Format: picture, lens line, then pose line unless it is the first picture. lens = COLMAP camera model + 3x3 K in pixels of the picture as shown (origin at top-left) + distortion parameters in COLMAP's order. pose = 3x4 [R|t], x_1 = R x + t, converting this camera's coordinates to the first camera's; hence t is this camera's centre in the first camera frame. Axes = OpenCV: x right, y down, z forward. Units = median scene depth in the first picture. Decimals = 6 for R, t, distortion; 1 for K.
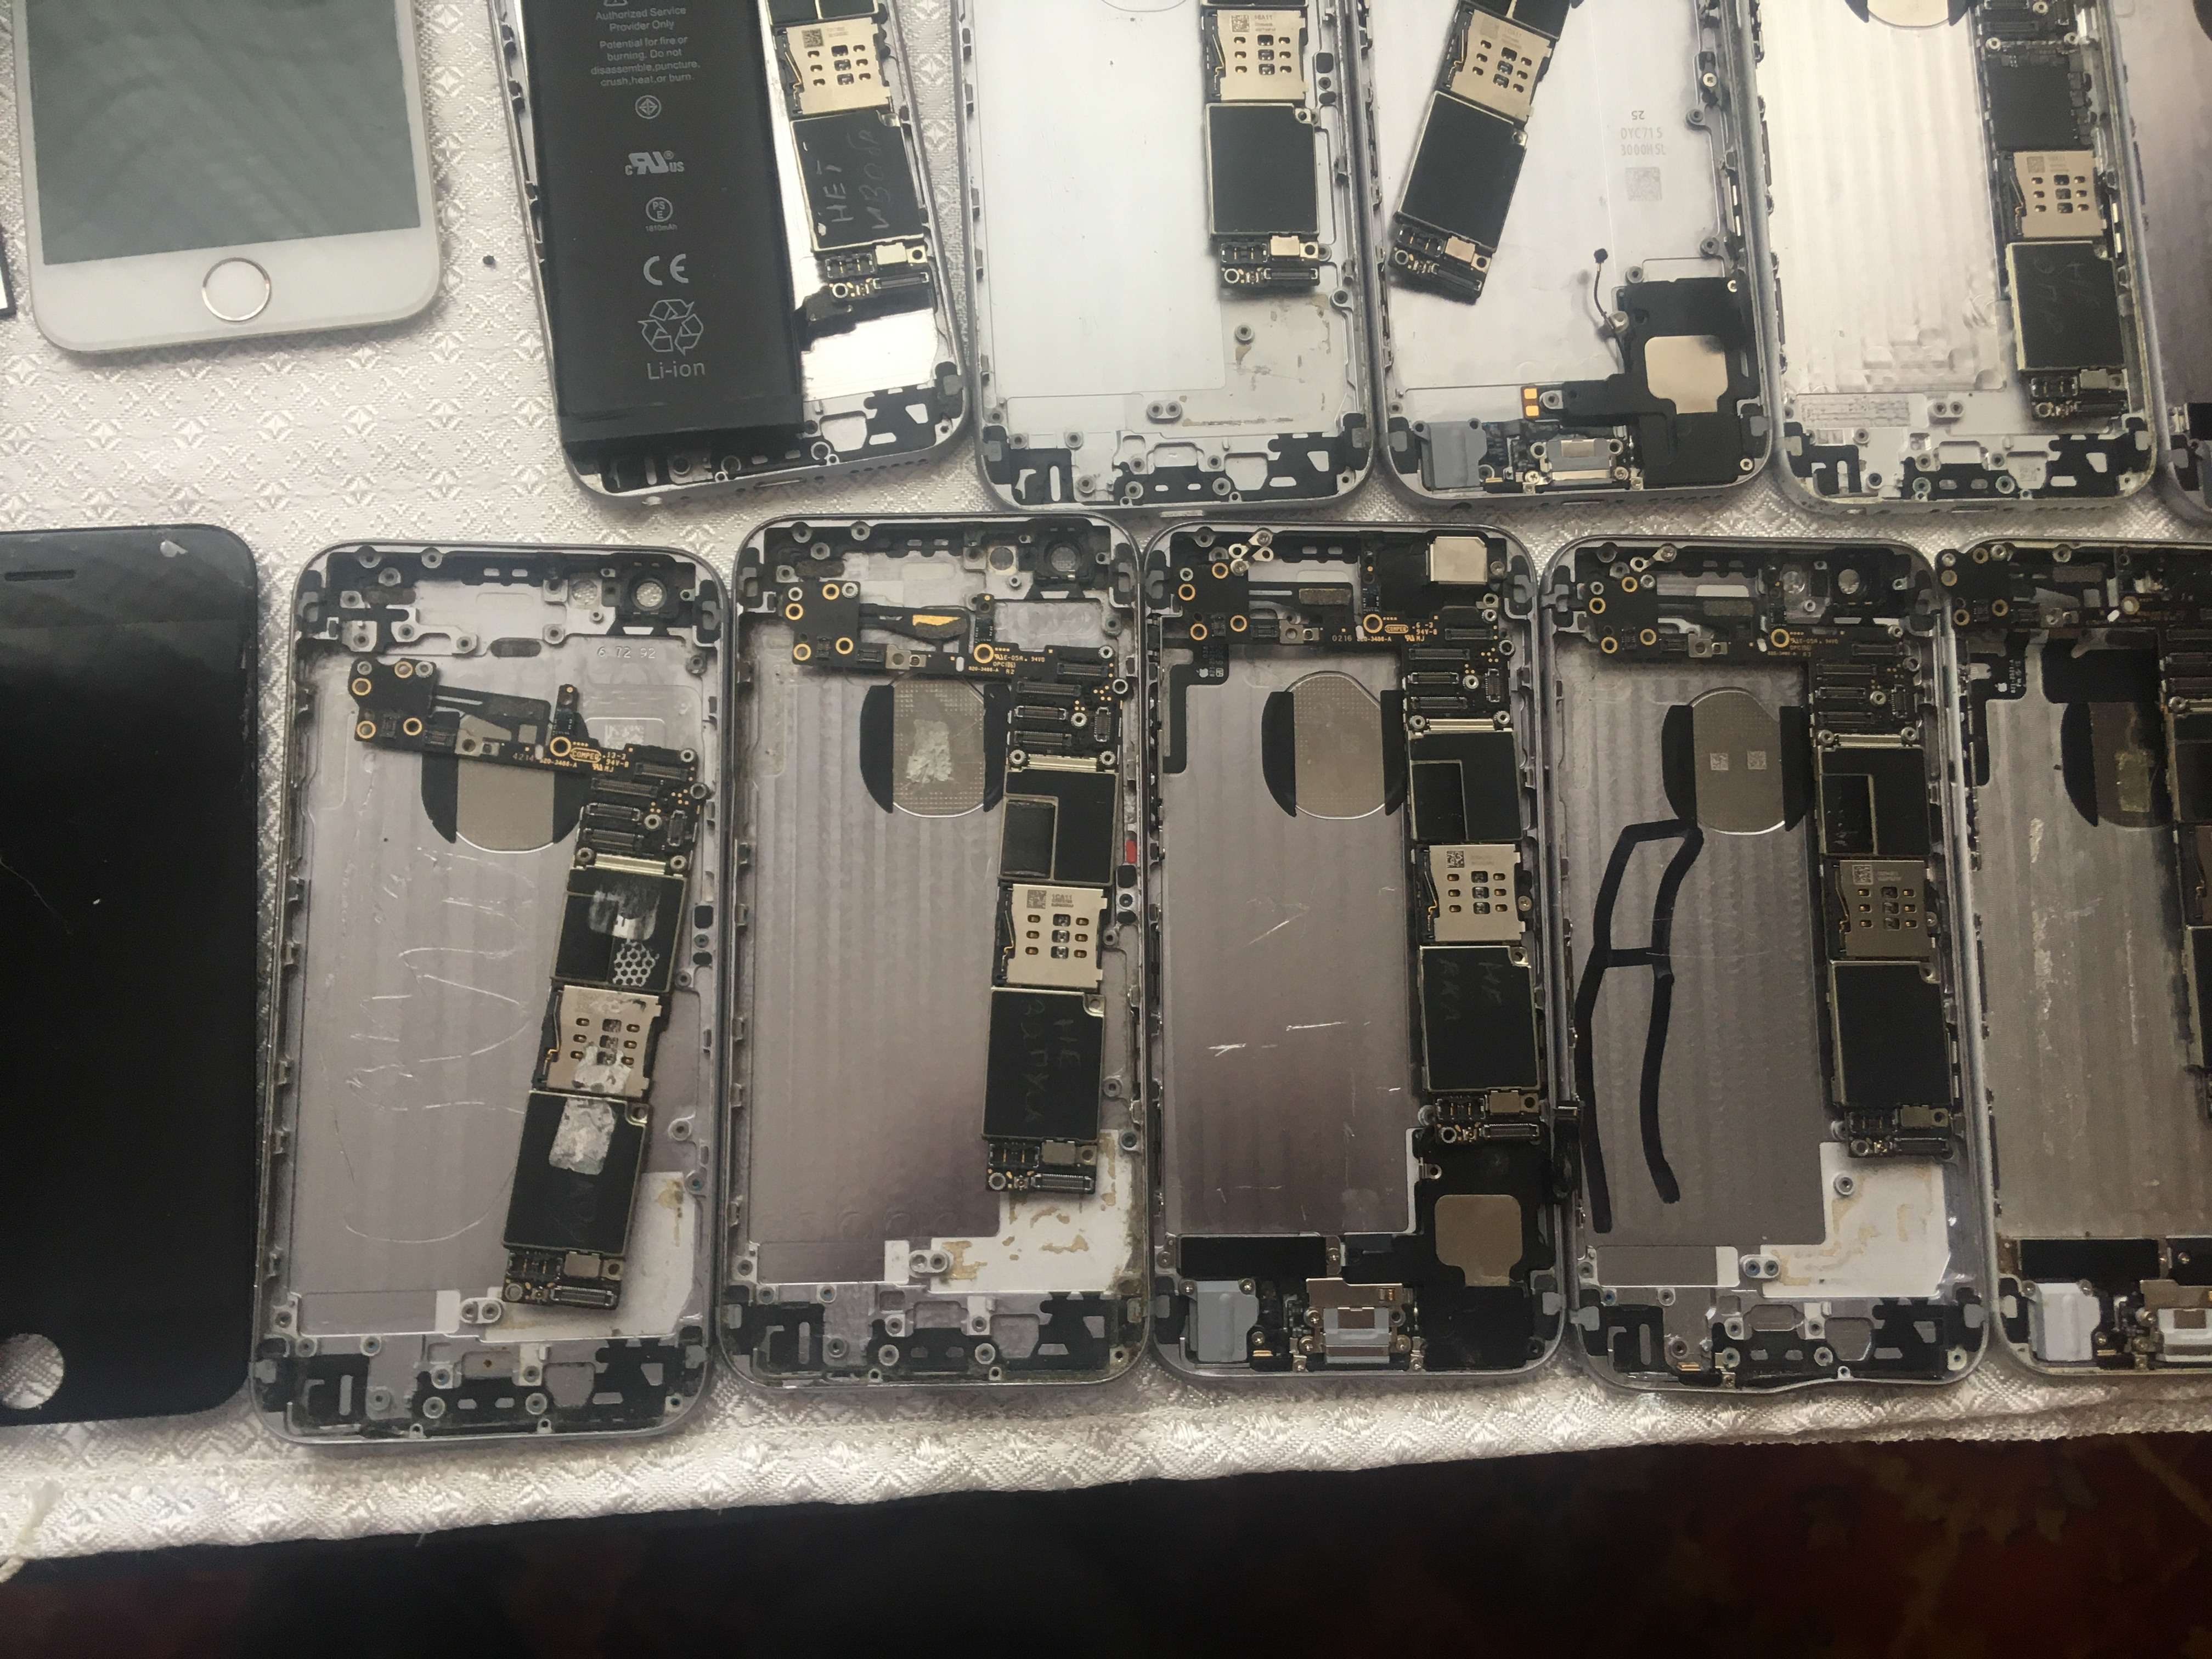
lens RADIAL K [[1872.5, 0, 1101.0], [0, 1872.5, 827.7], [0, 0, 1]] dist [0.108575, -0.182759]
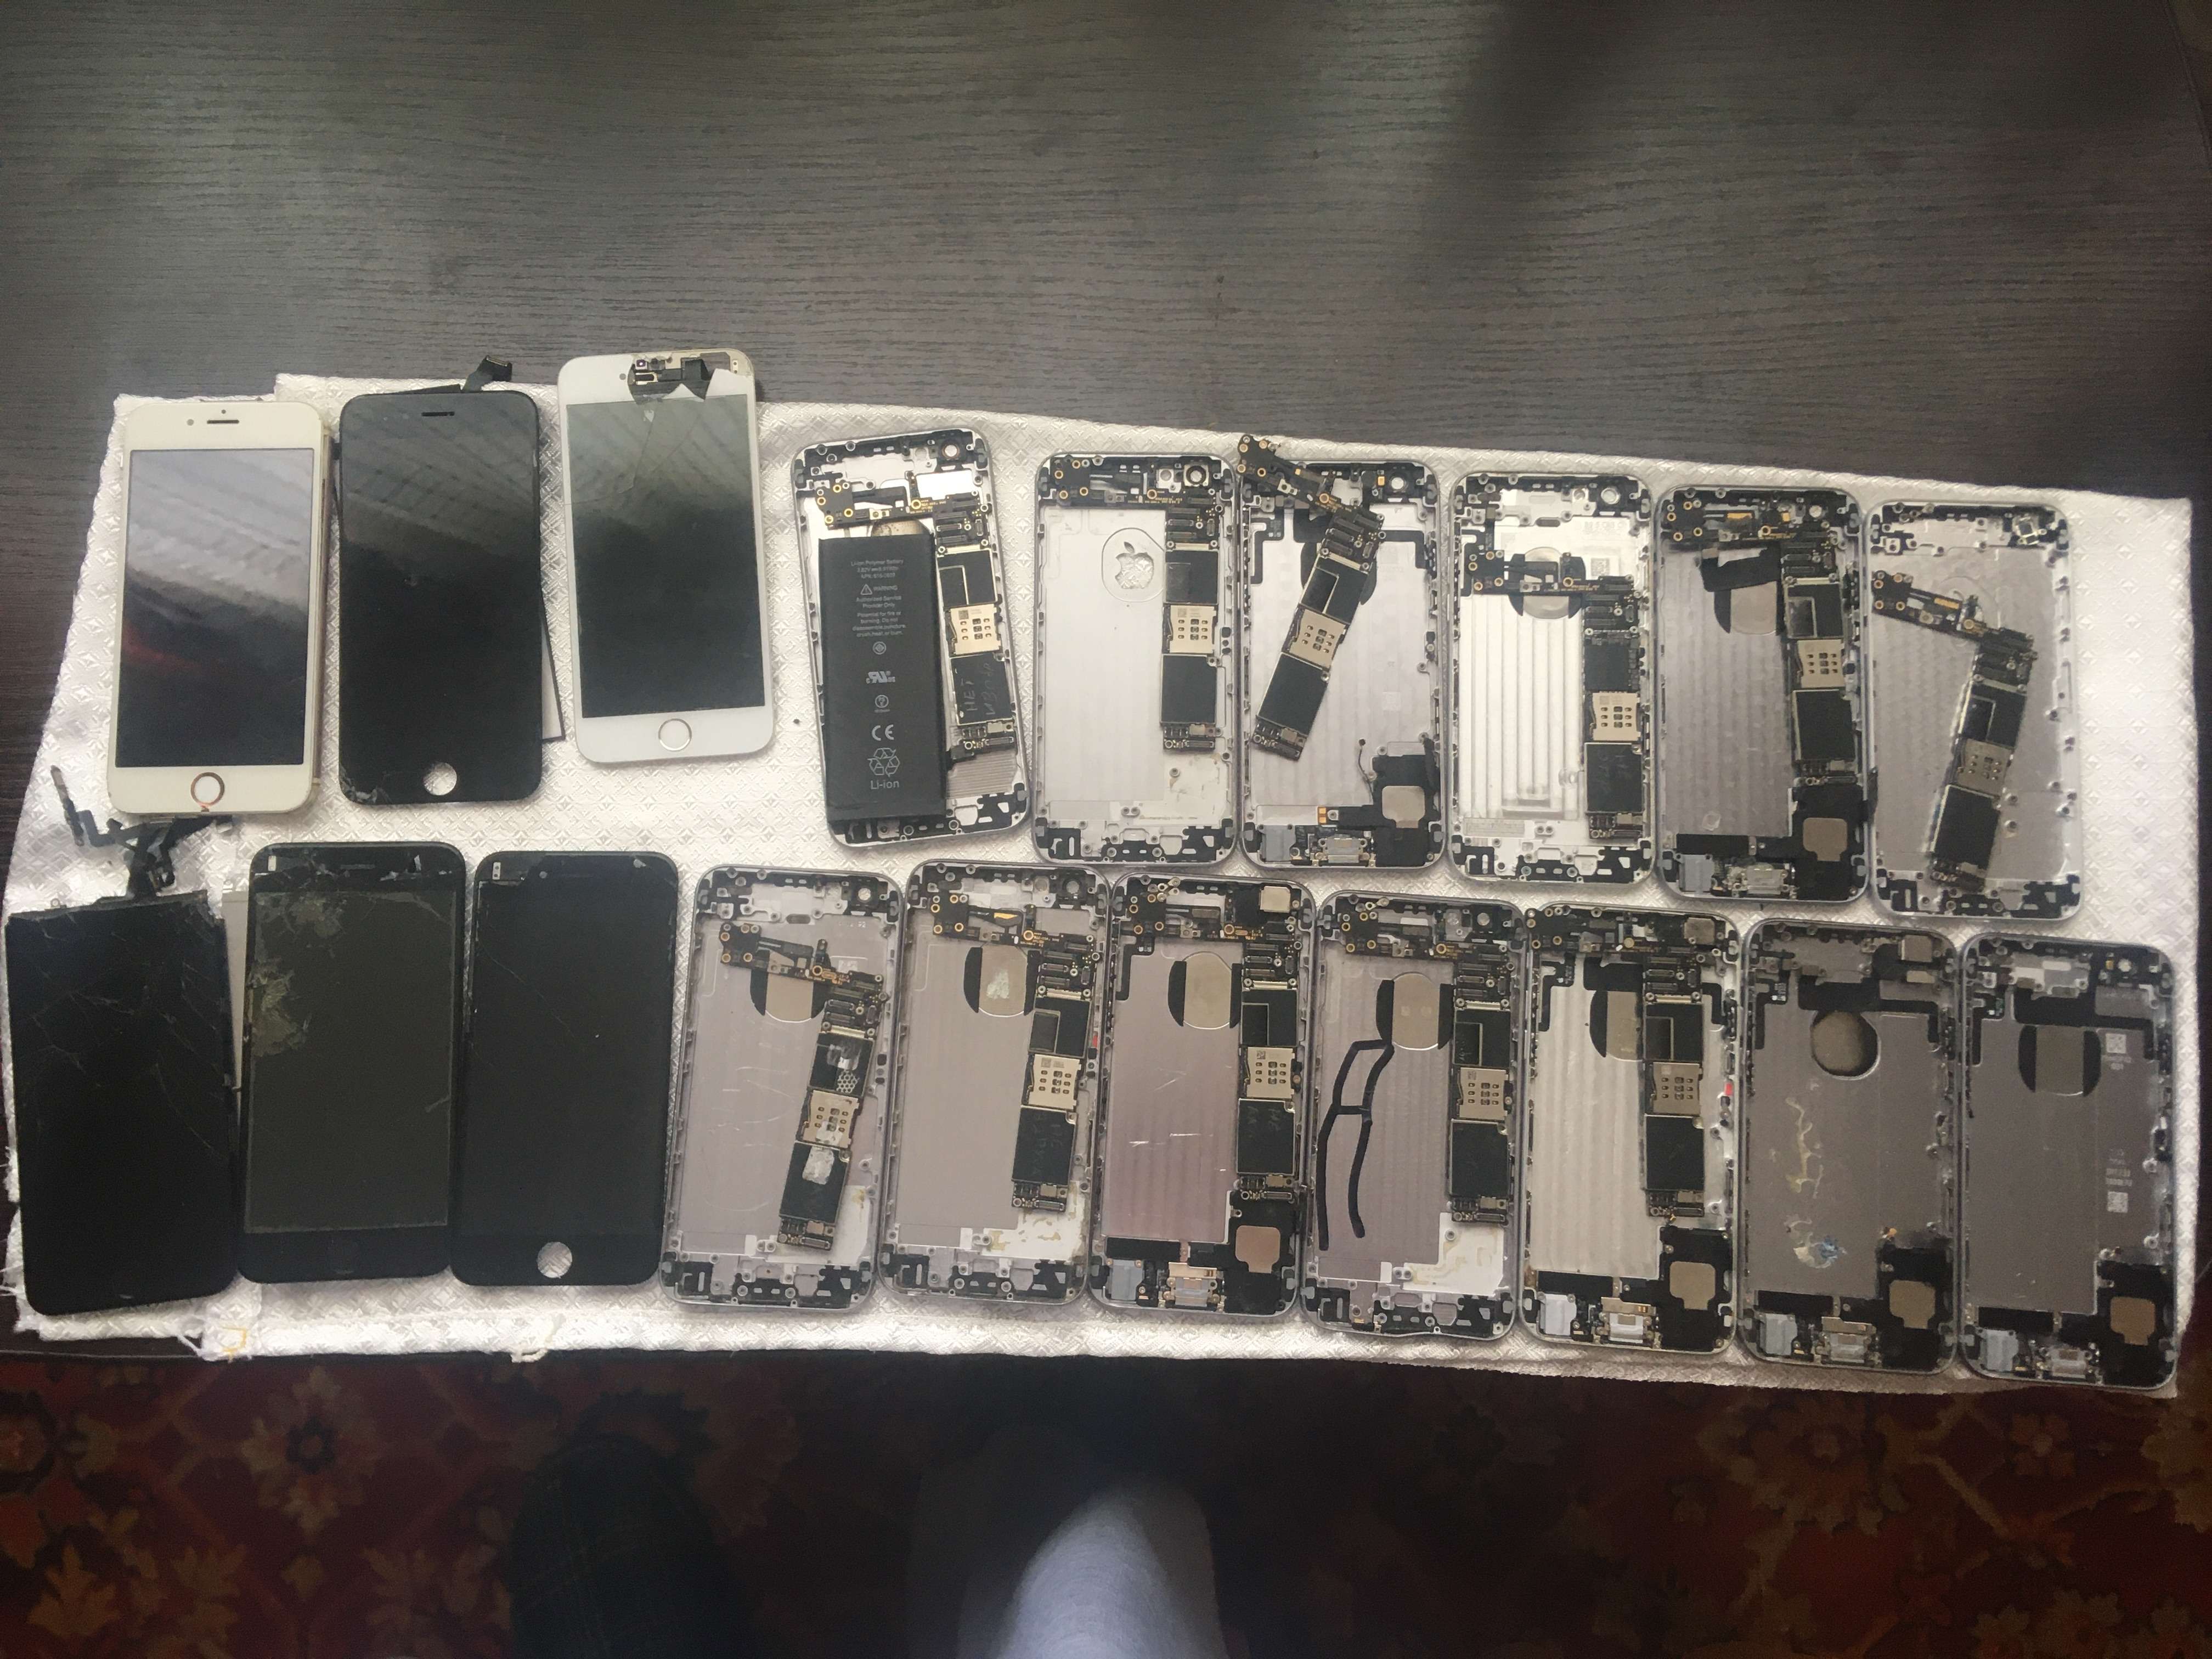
lens RADIAL K [[1872.5, 0, 1101.0], [0, 1872.5, 827.7], [0, 0, 1]] dist [0.108575, -0.182759]
pose [[0.995340, 0.057662, -0.077289, 0.157489], [-0.058182, 0.998296, -0.004482, -0.198096], [0.076899, 0.008957, 0.996999, -0.954029]]
